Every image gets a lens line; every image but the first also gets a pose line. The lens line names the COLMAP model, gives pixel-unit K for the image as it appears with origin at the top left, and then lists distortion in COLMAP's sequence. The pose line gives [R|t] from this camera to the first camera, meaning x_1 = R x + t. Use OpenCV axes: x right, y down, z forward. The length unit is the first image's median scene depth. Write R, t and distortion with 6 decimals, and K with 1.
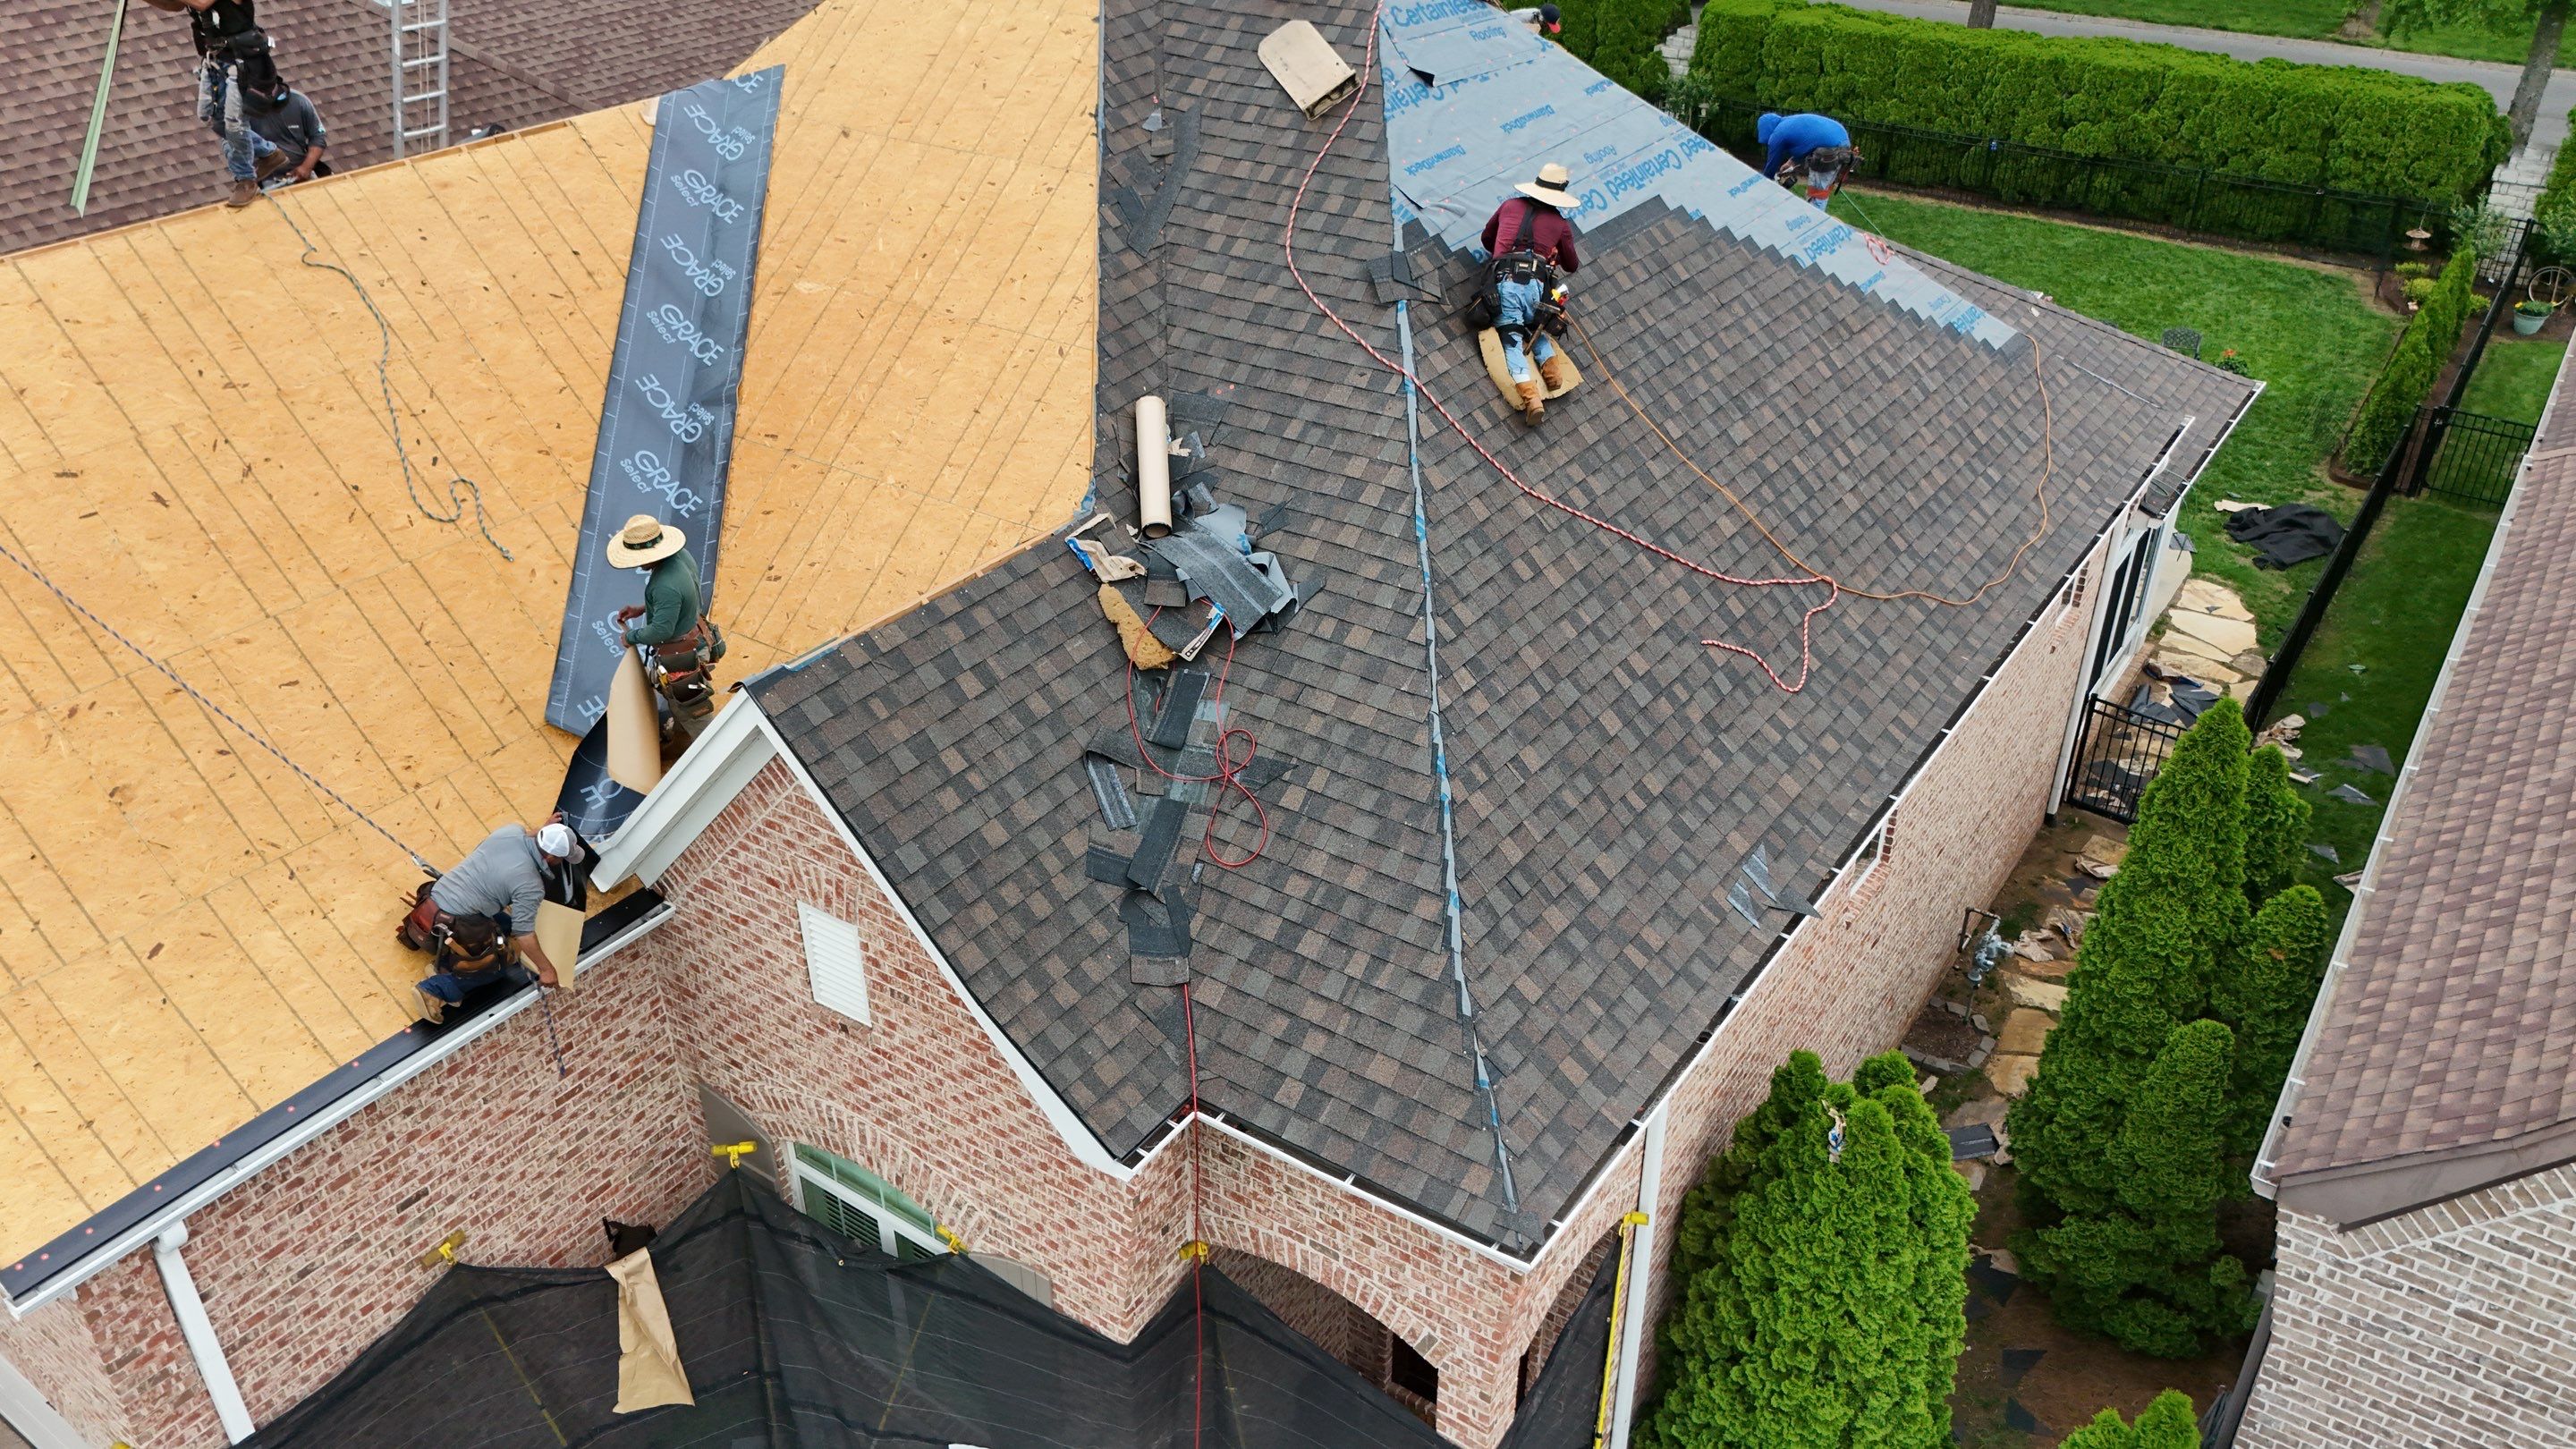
lens RADIAL K [[1887.6, 0, 1296.4], [0, 1887.6, 738.8], [0, 0, 1]] dist [0.072868, -0.067134]
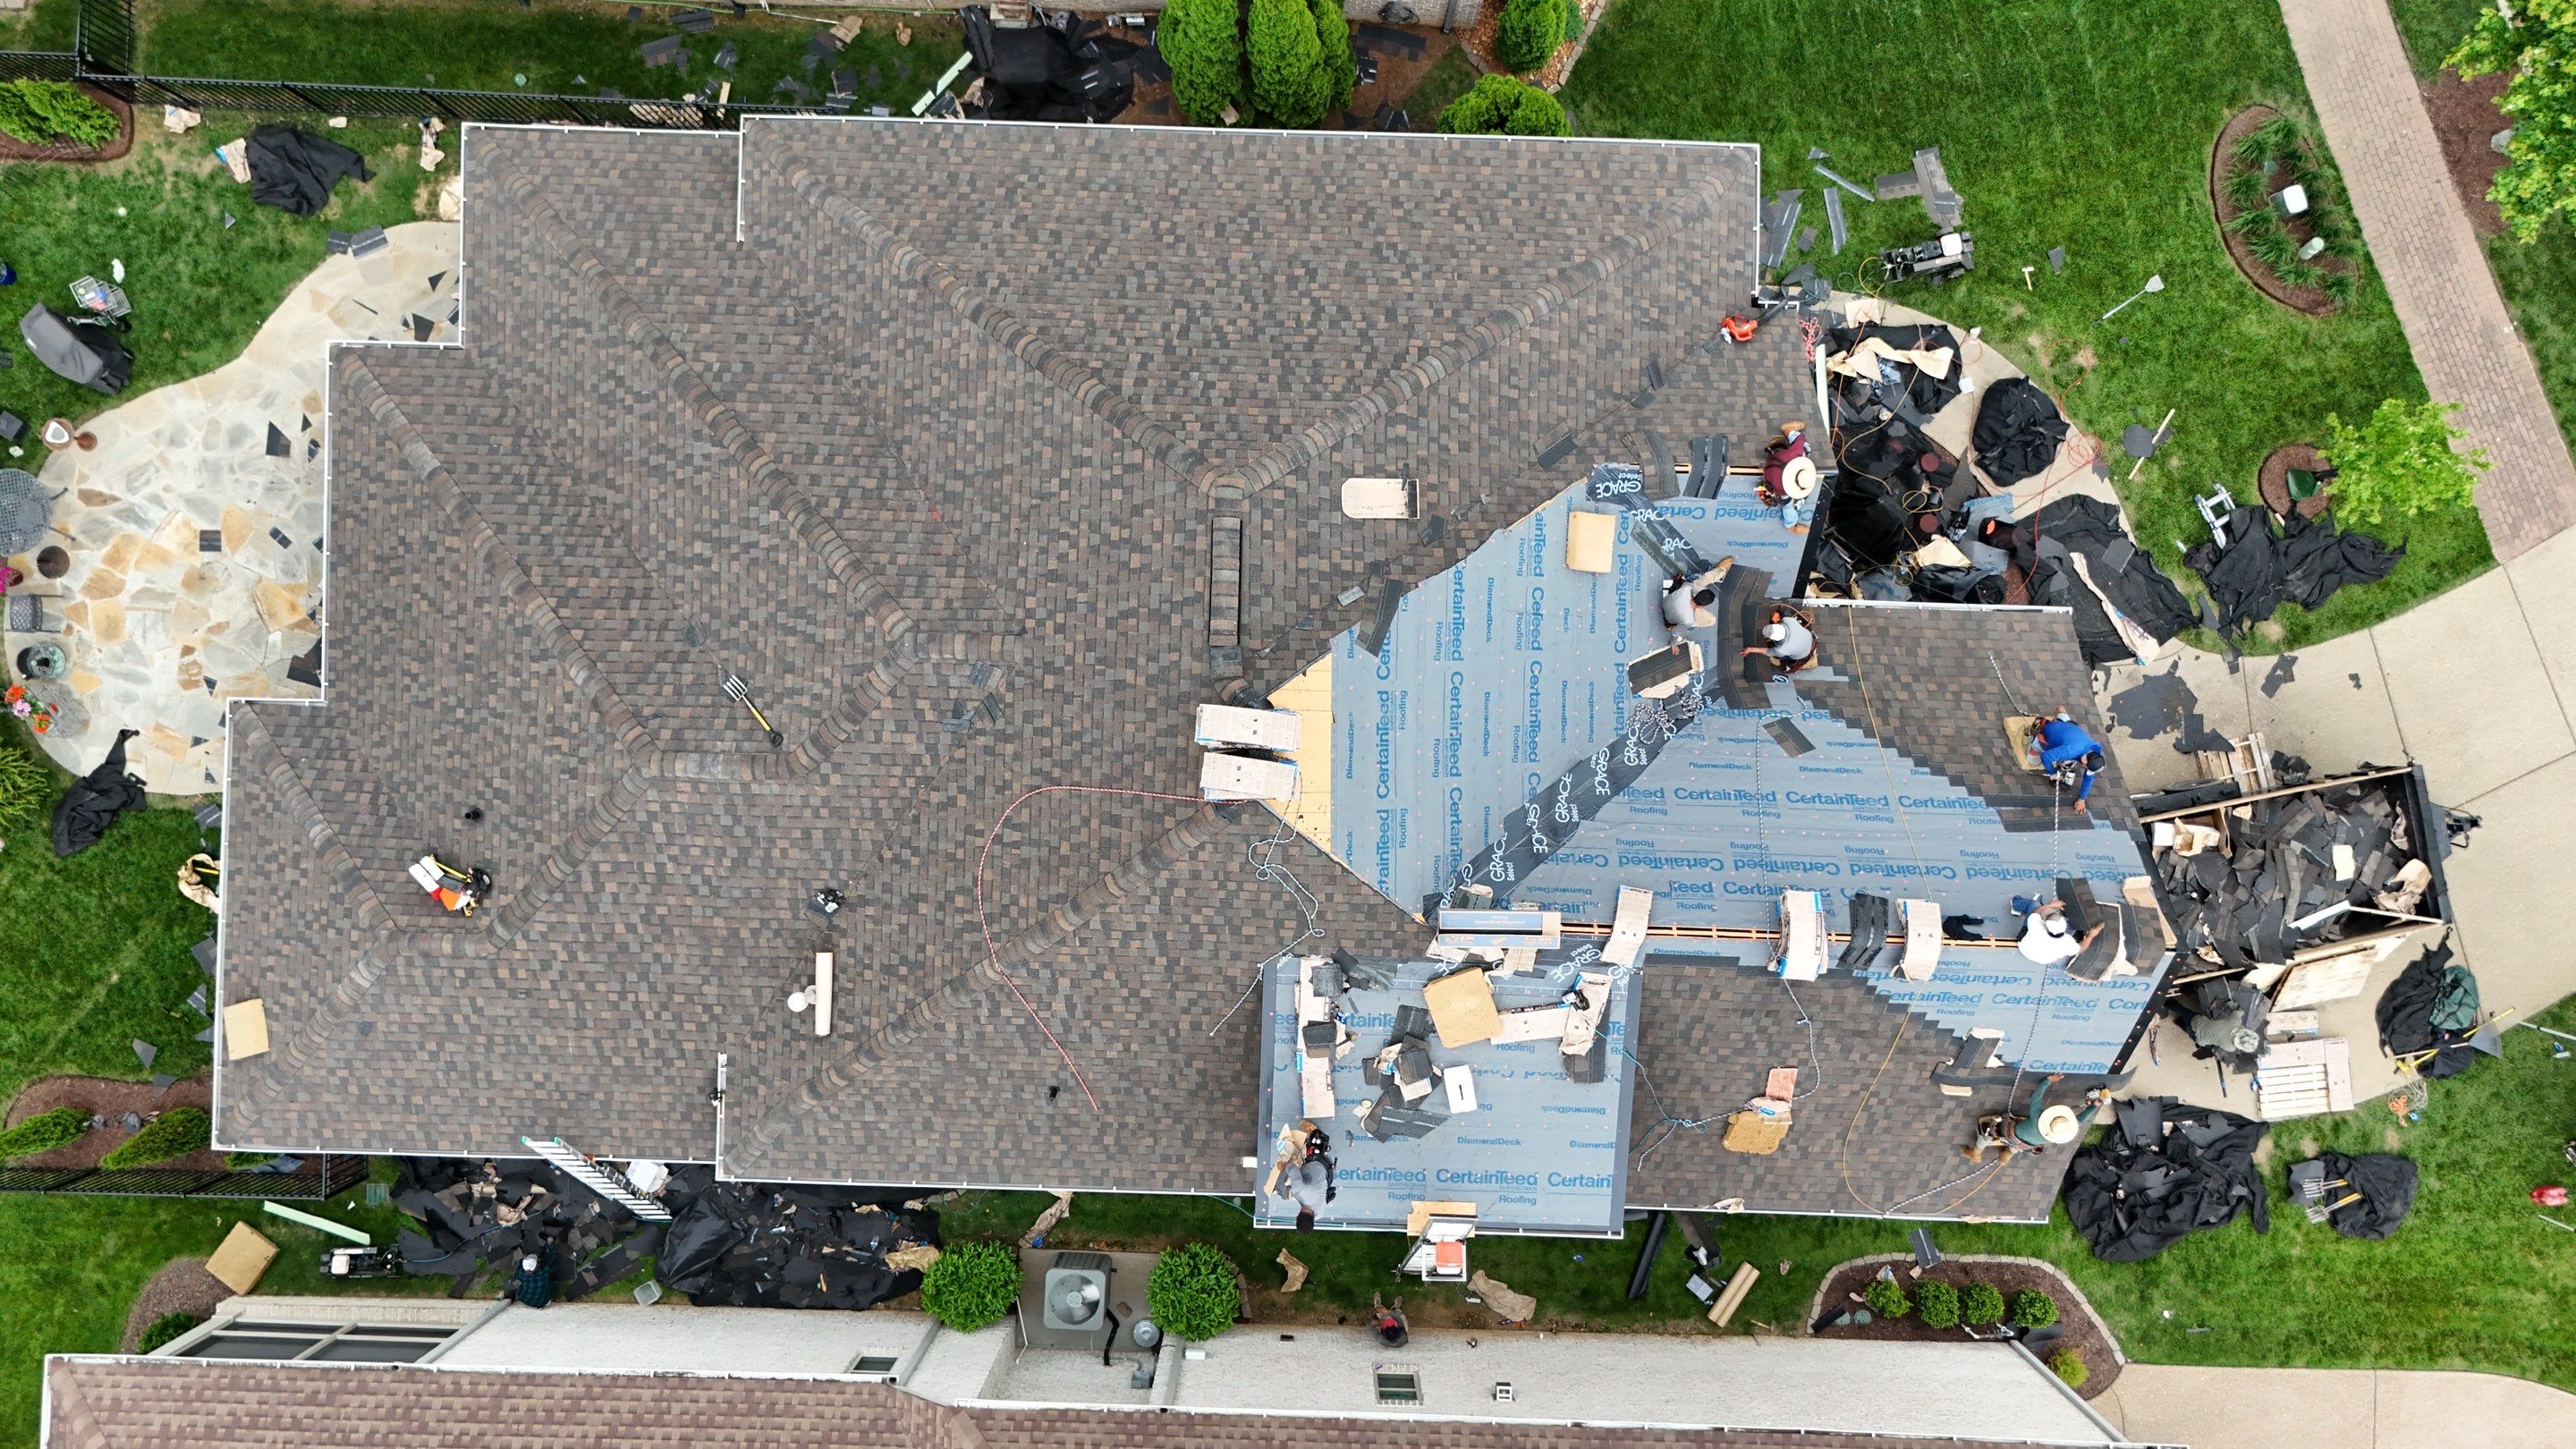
lens RADIAL K [[1887.6, 0, 1295.9], [0, 1887.6, 727.7], [0, 0, 1]] dist [0.072868, -0.067134]
pose [[-0.544576, -0.838708, 0.002333, -0.163712], [0.444726, -0.286402, 0.848642, -1.921730], [-0.711094, 0.463188, 0.528963, 0.325506]]
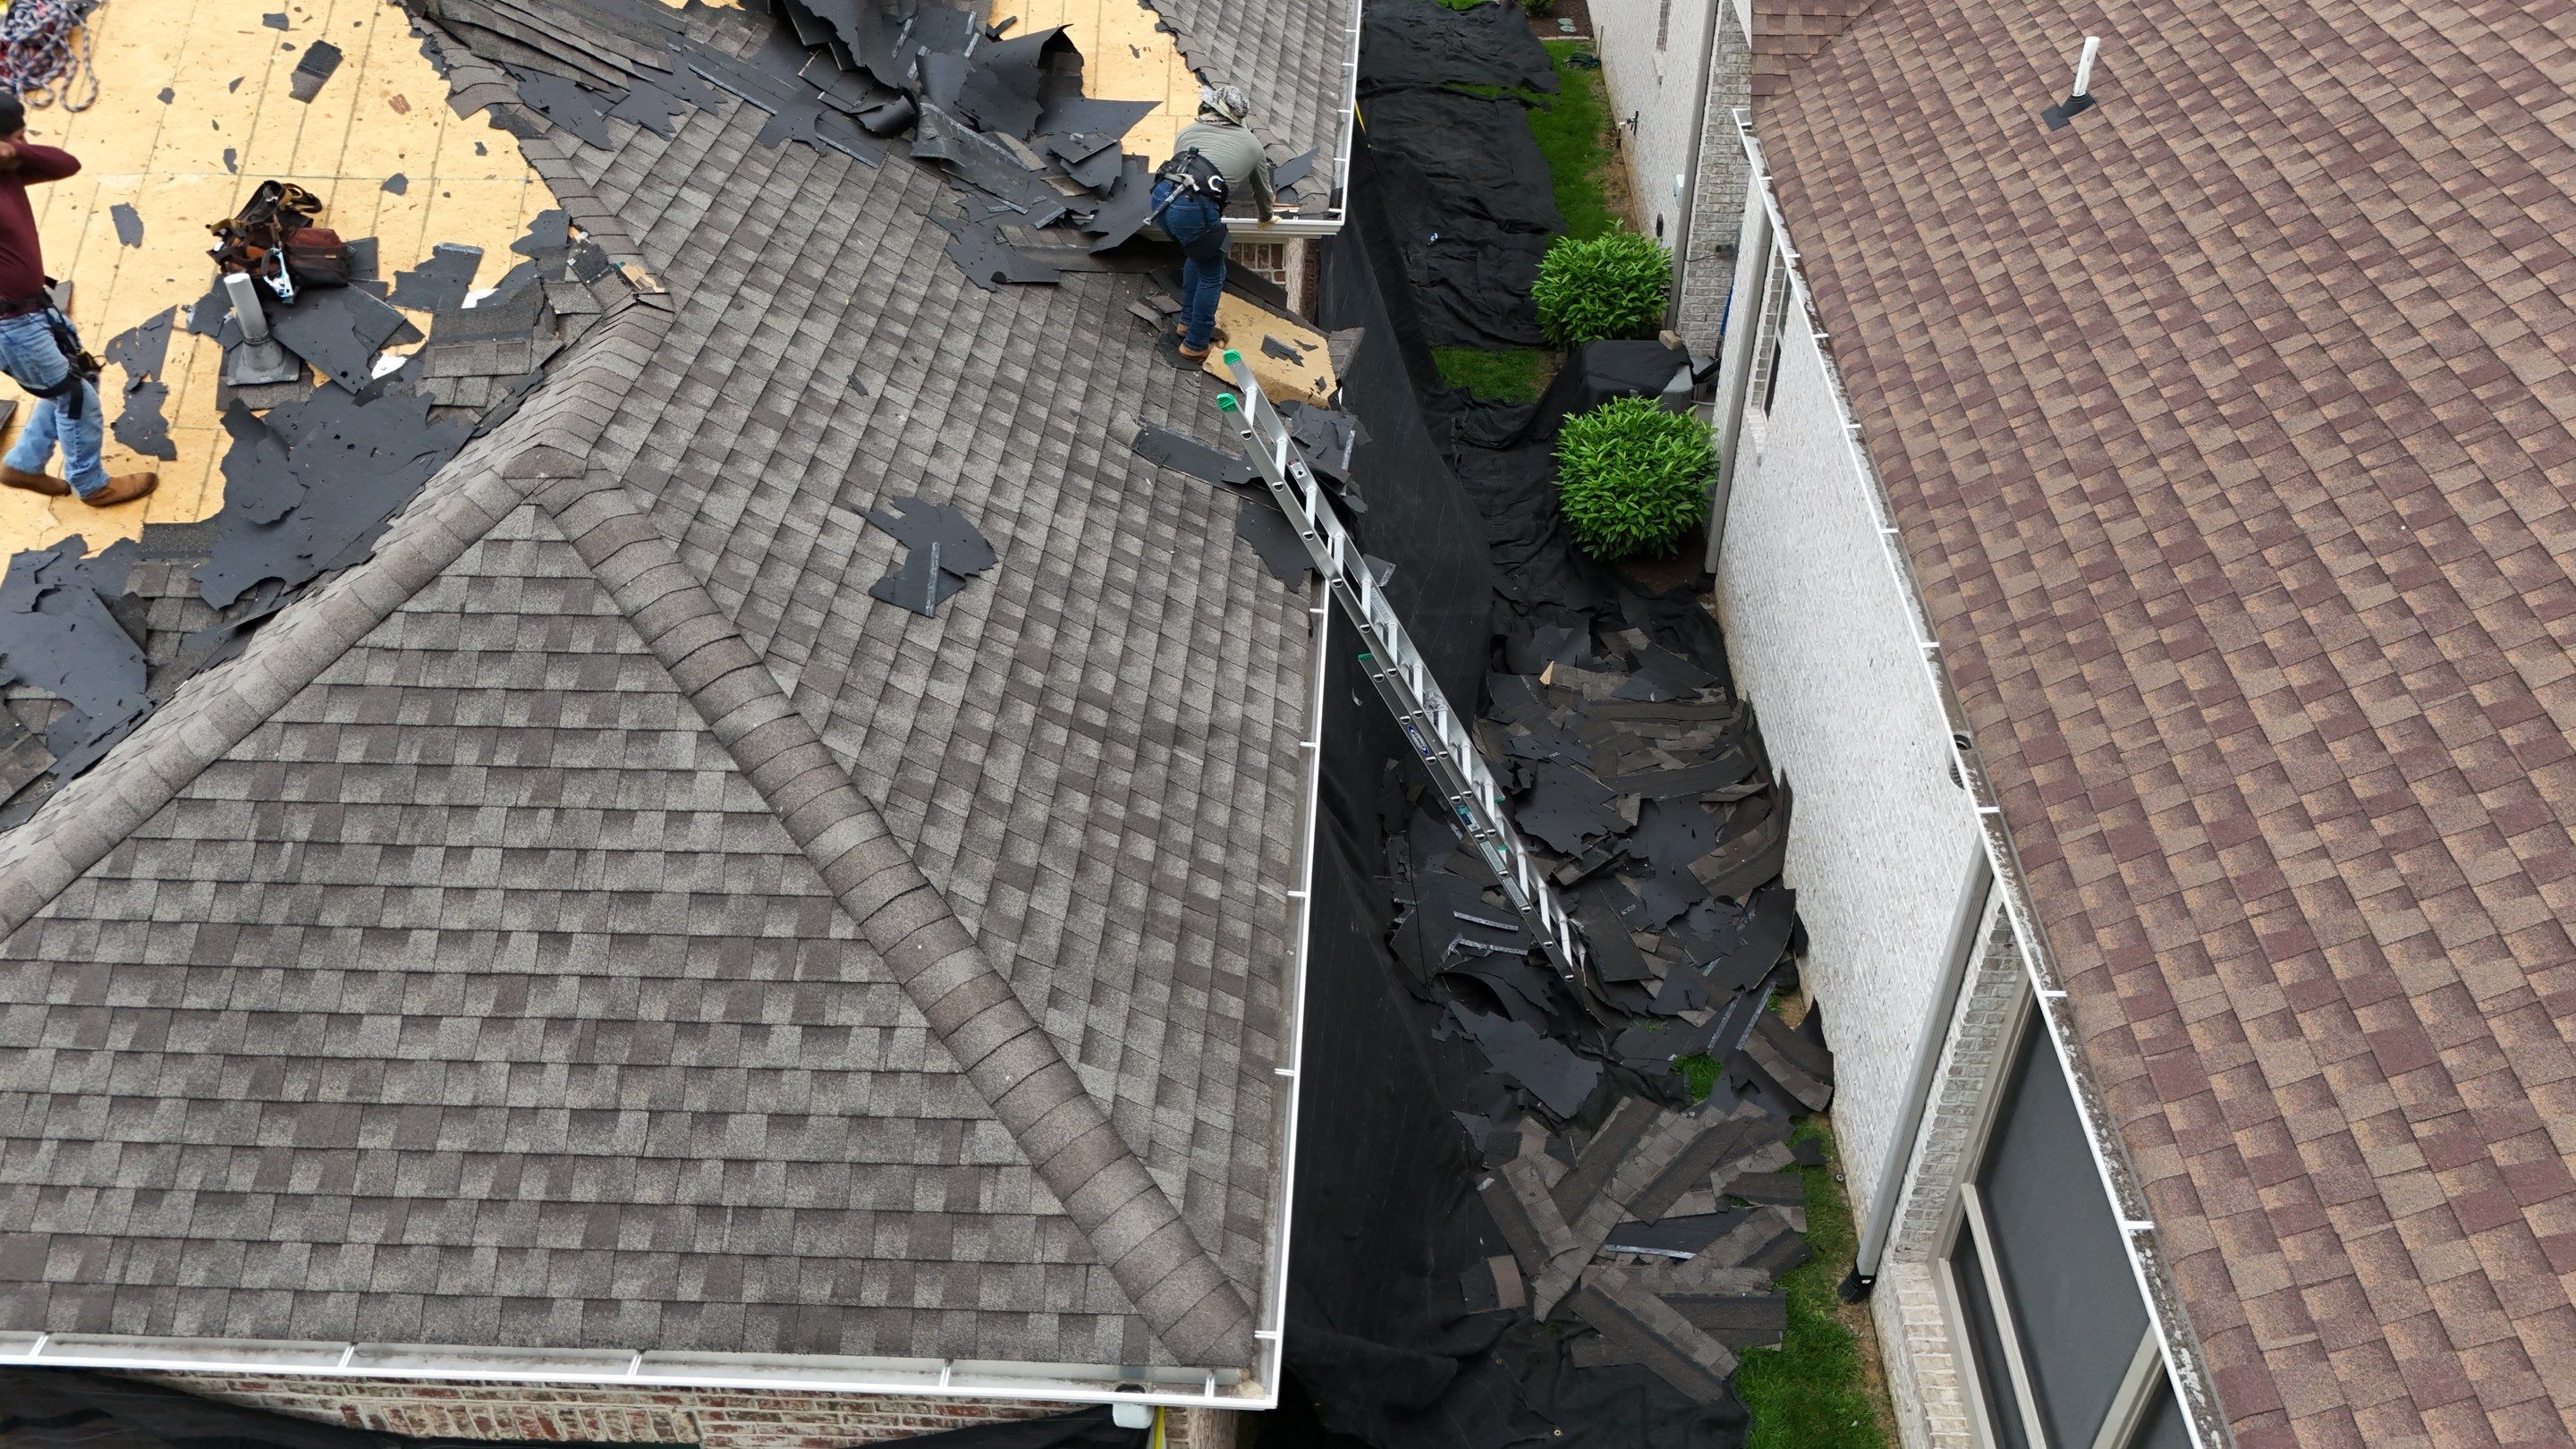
lens RADIAL K [[1887.6, 0, 1292.7], [0, 1887.6, 720.6], [0, 0, 1]] dist [0.072868, -0.067134]
pose [[-0.848248, 0.343206, -0.403343, 0.242148], [-0.265047, 0.384251, 0.884365, -1.300944], [0.458504, 0.857065, -0.234974, 2.491244]]
